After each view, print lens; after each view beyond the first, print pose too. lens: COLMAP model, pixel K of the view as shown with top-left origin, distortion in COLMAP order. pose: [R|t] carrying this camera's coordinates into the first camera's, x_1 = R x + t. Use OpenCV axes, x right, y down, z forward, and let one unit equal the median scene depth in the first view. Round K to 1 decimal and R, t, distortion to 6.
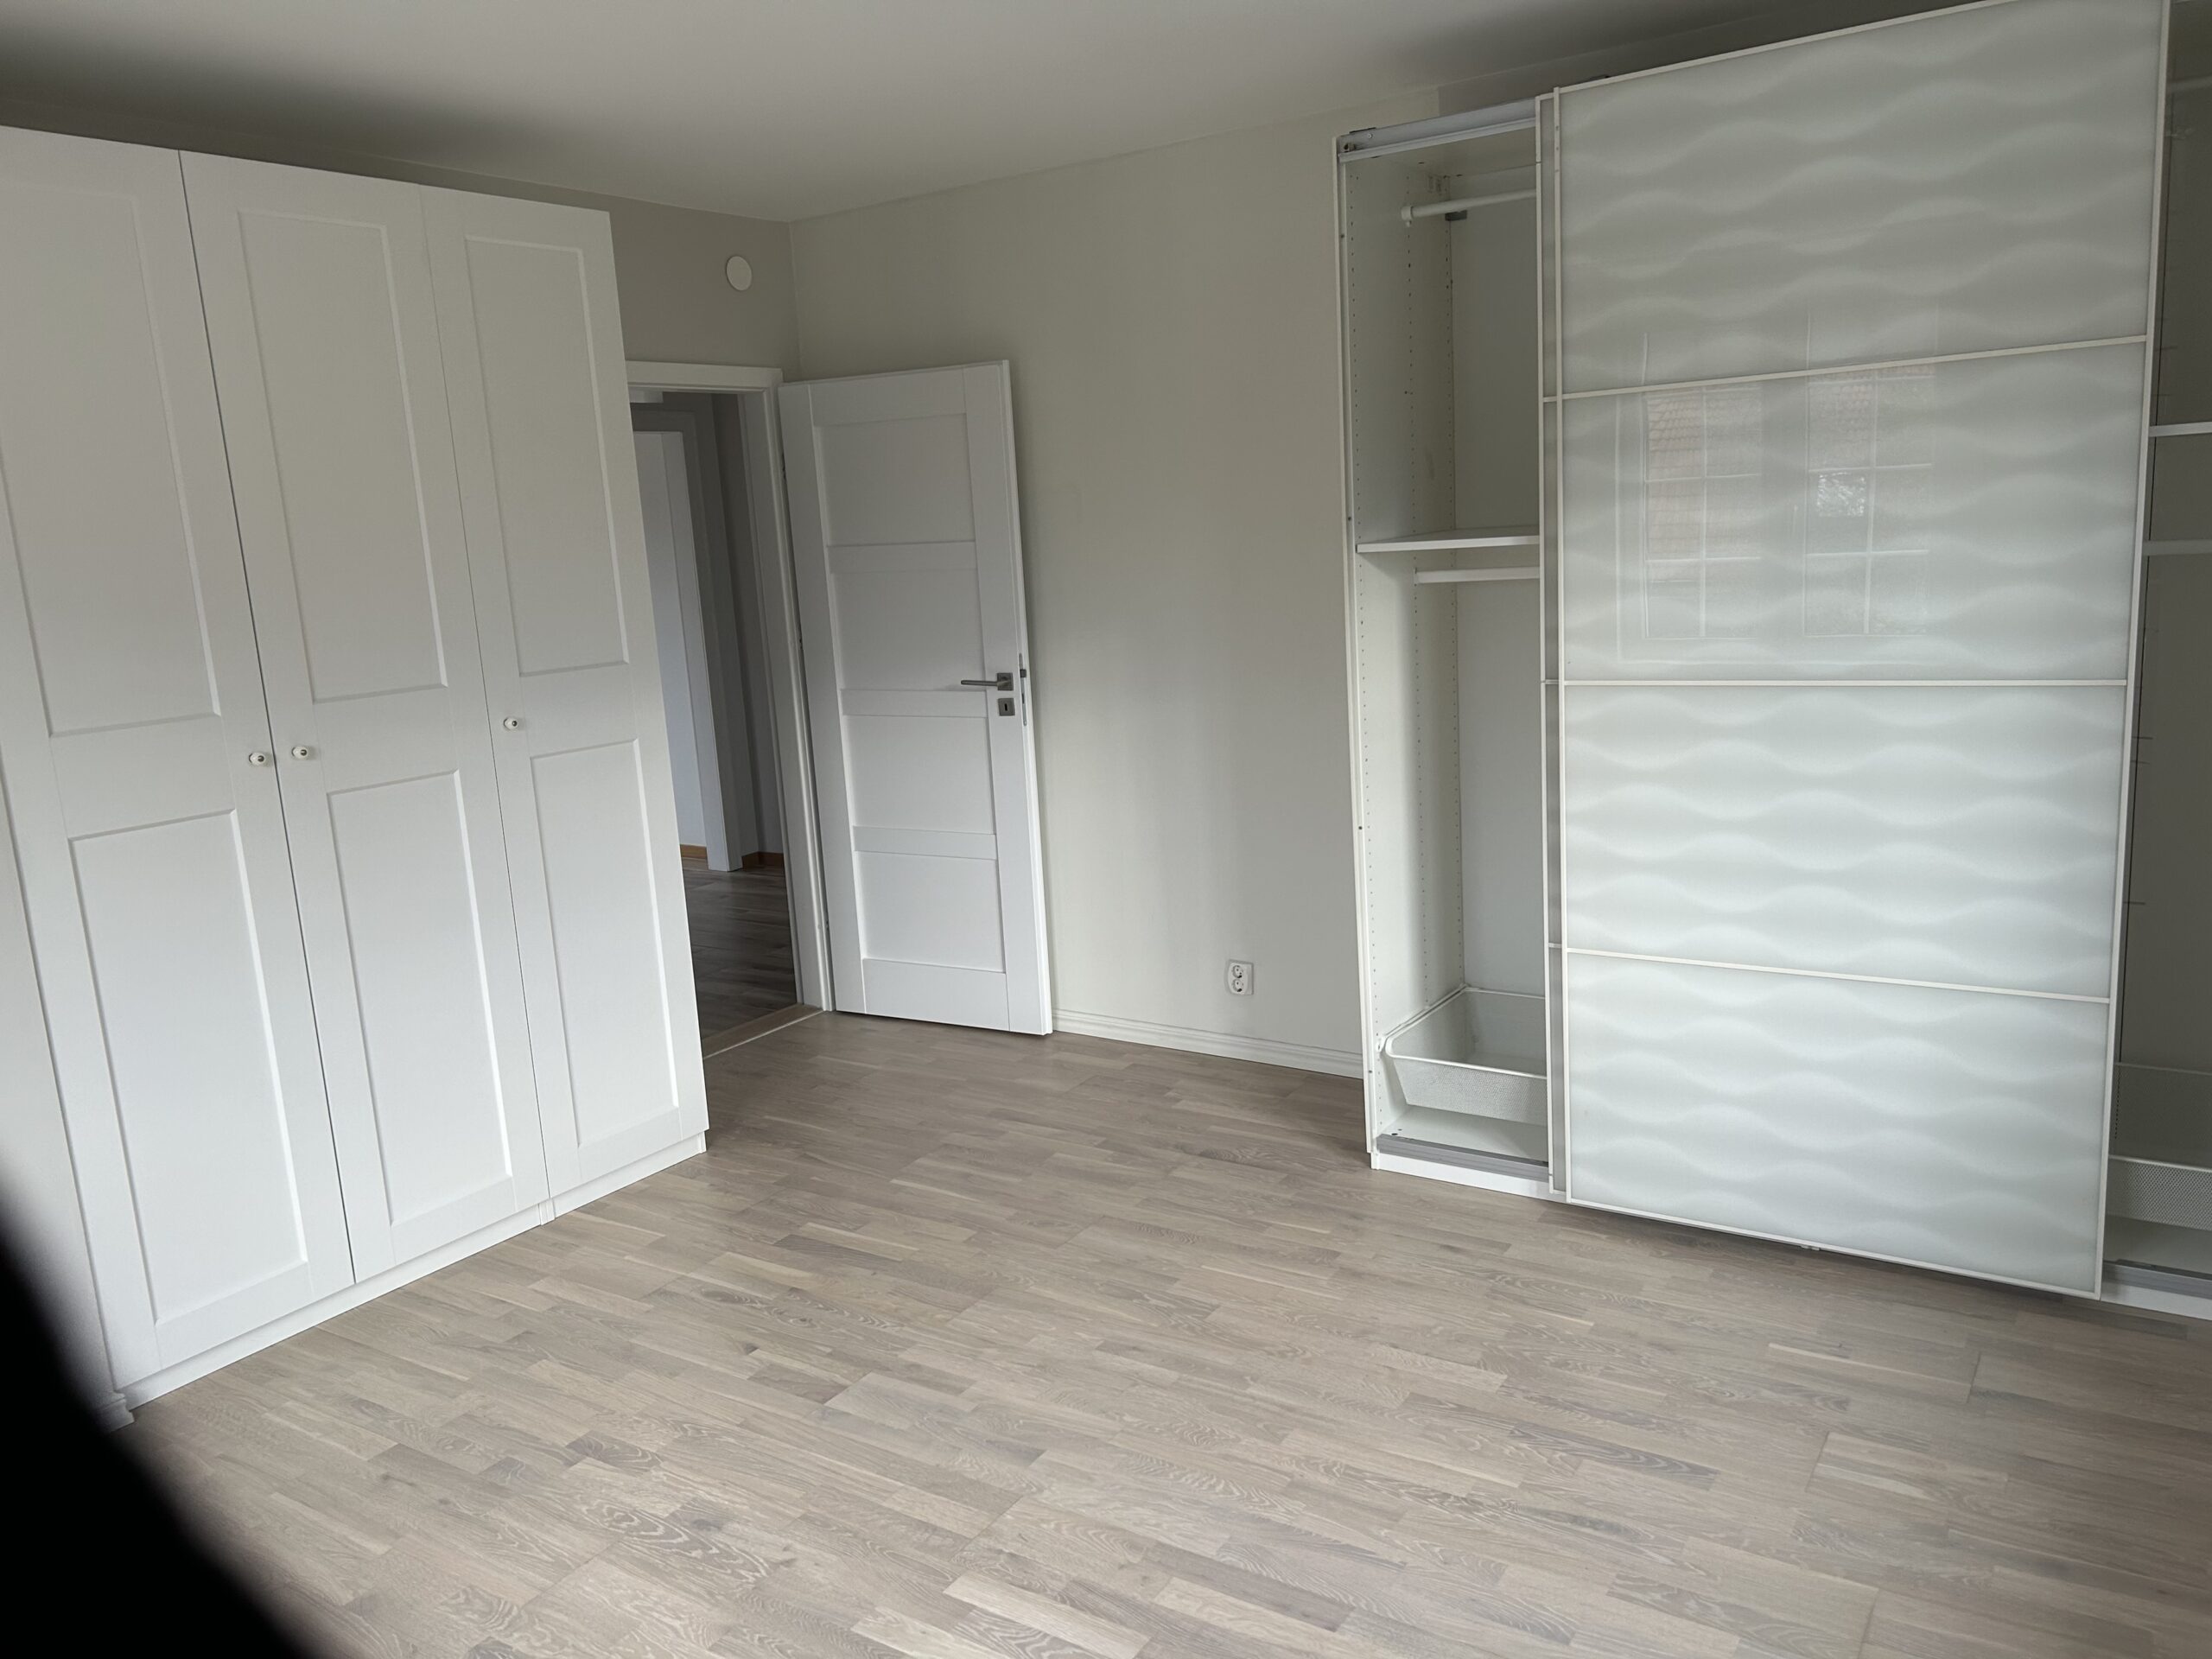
lens RADIAL K [[1672.9, 0, 1106.0], [0, 1672.9, 829.5], [0, 0, 1]] dist [0.001188, -0.000290]
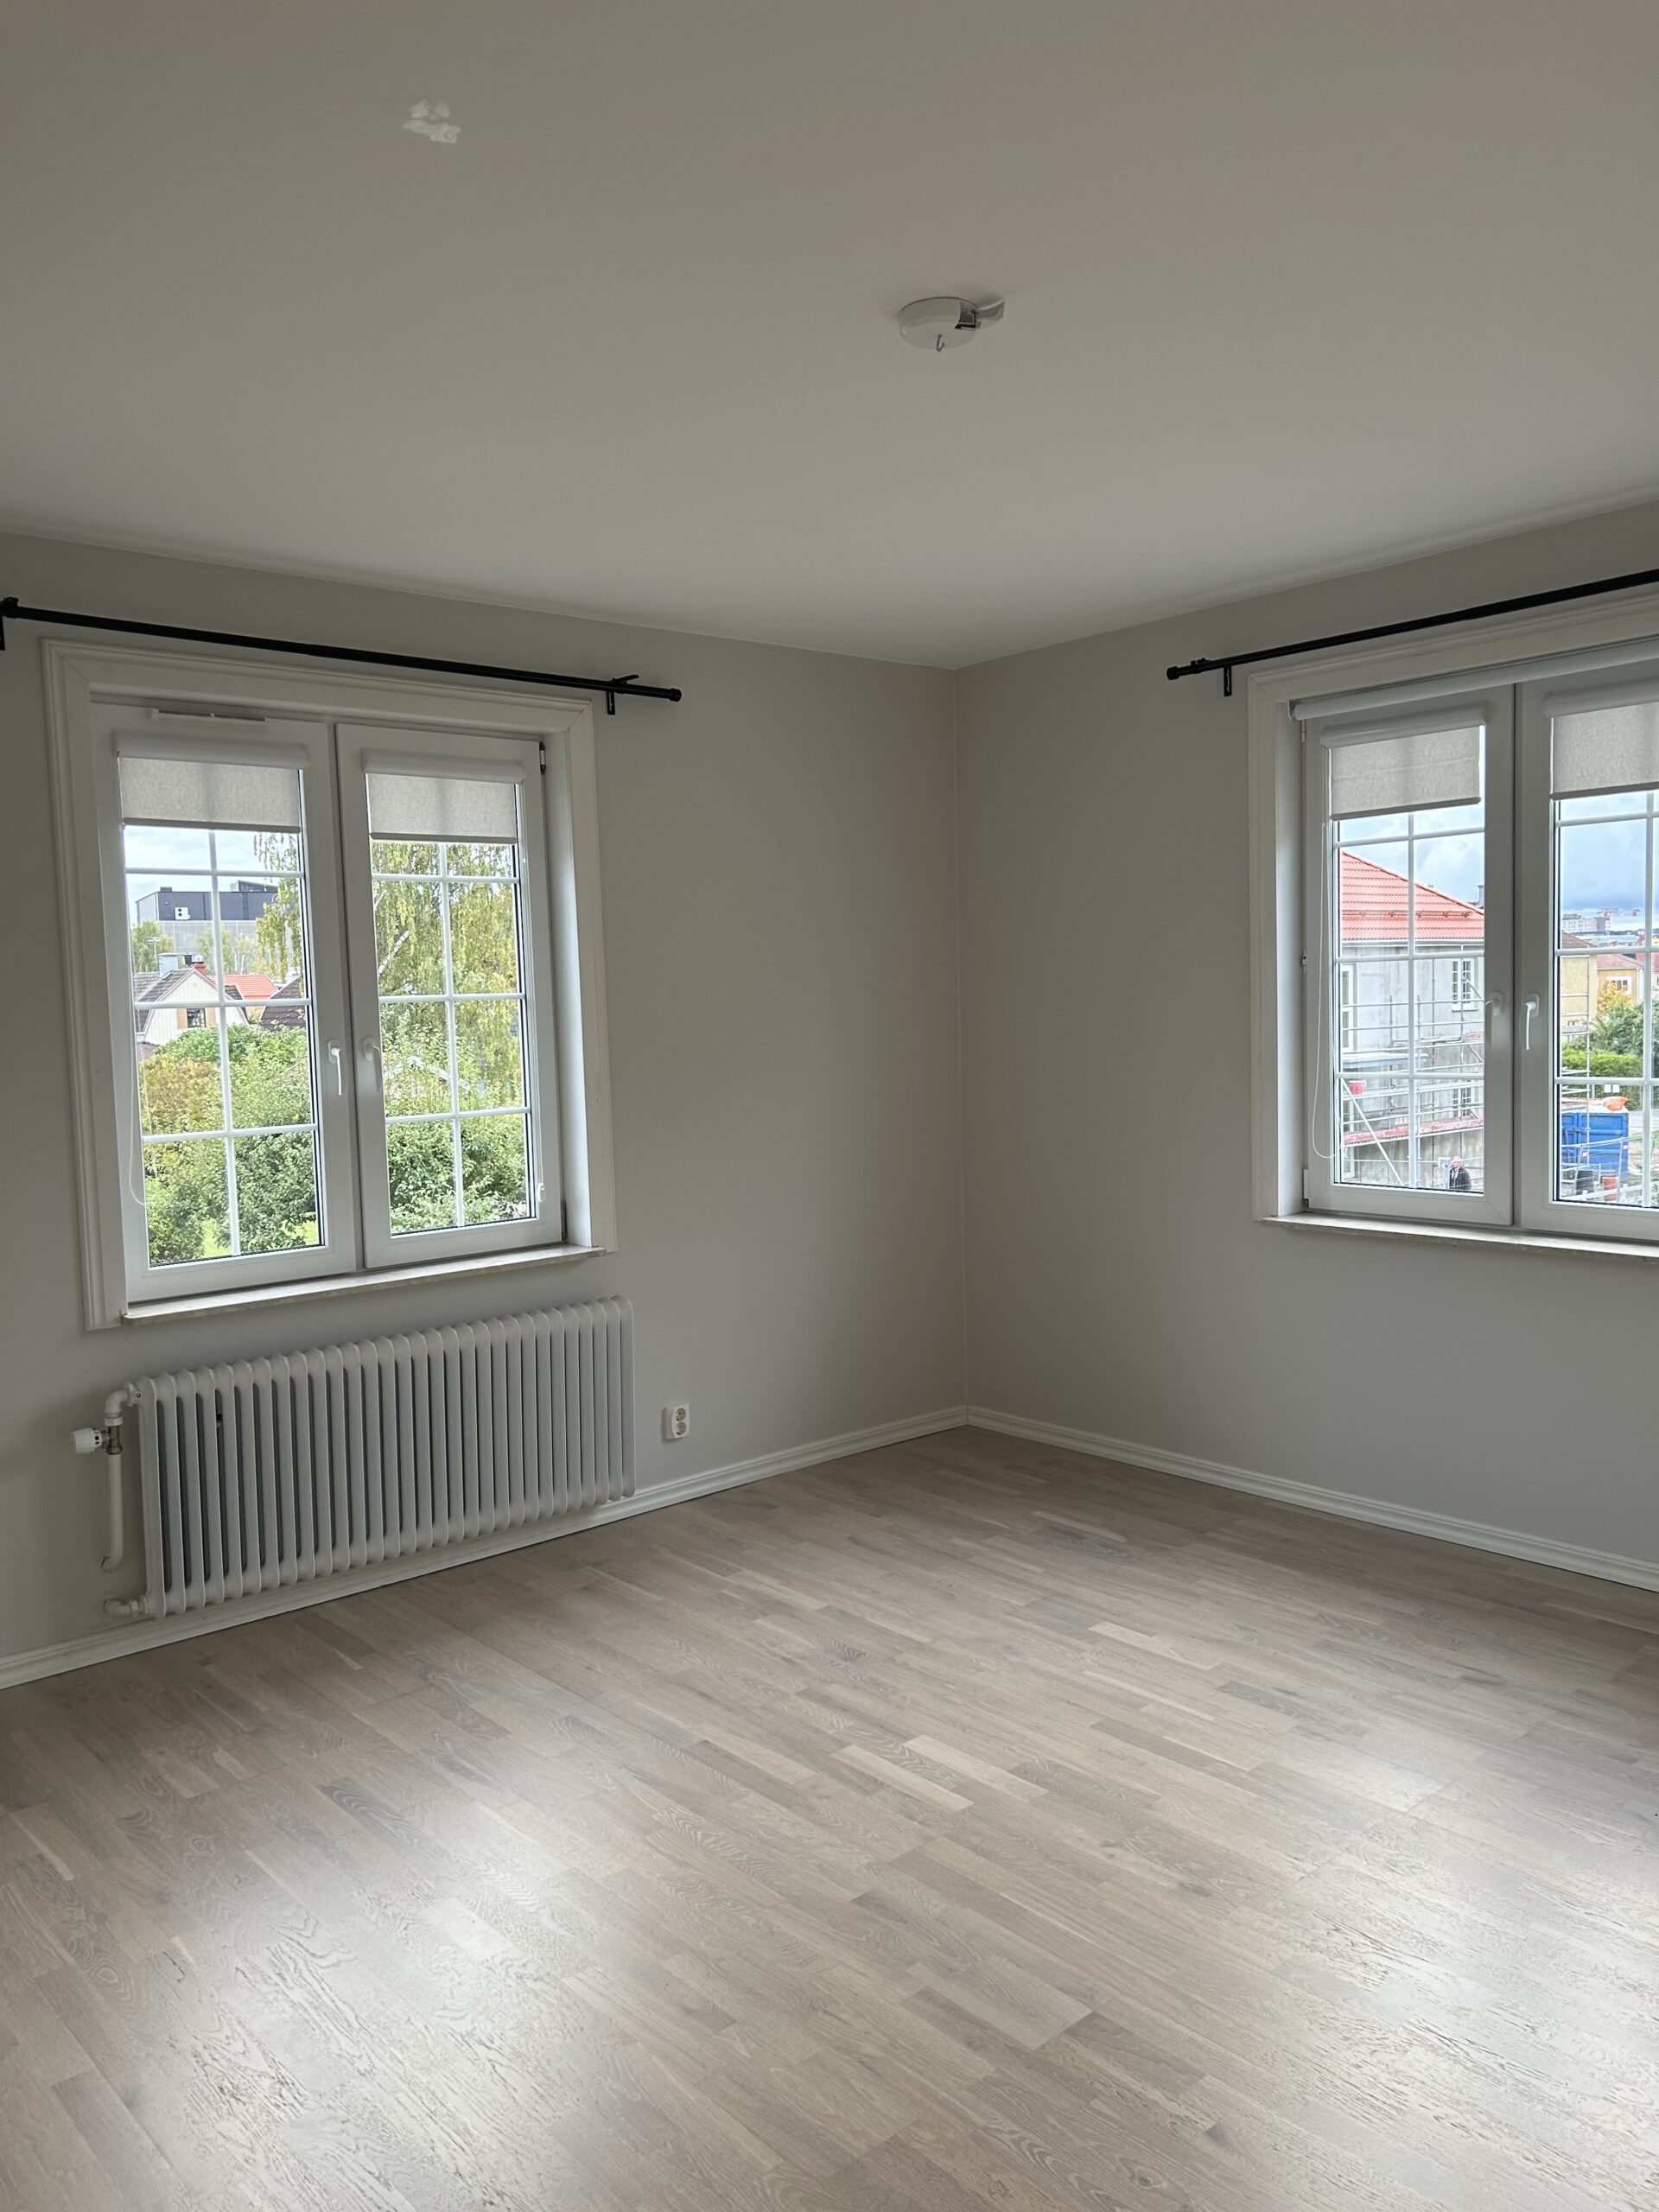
lens RADIAL K [[1672.9, 0, 829.5], [0, 1672.9, 1106.0], [0, 0, 1]] dist [0.001188, -0.000290]
pose [[-0.963344, 0.067035, 0.259758, -0.318715], [0.128901, 0.964841, 0.229055, -0.302148], [-0.235270, 0.254142, -0.938115, 1.874425]]
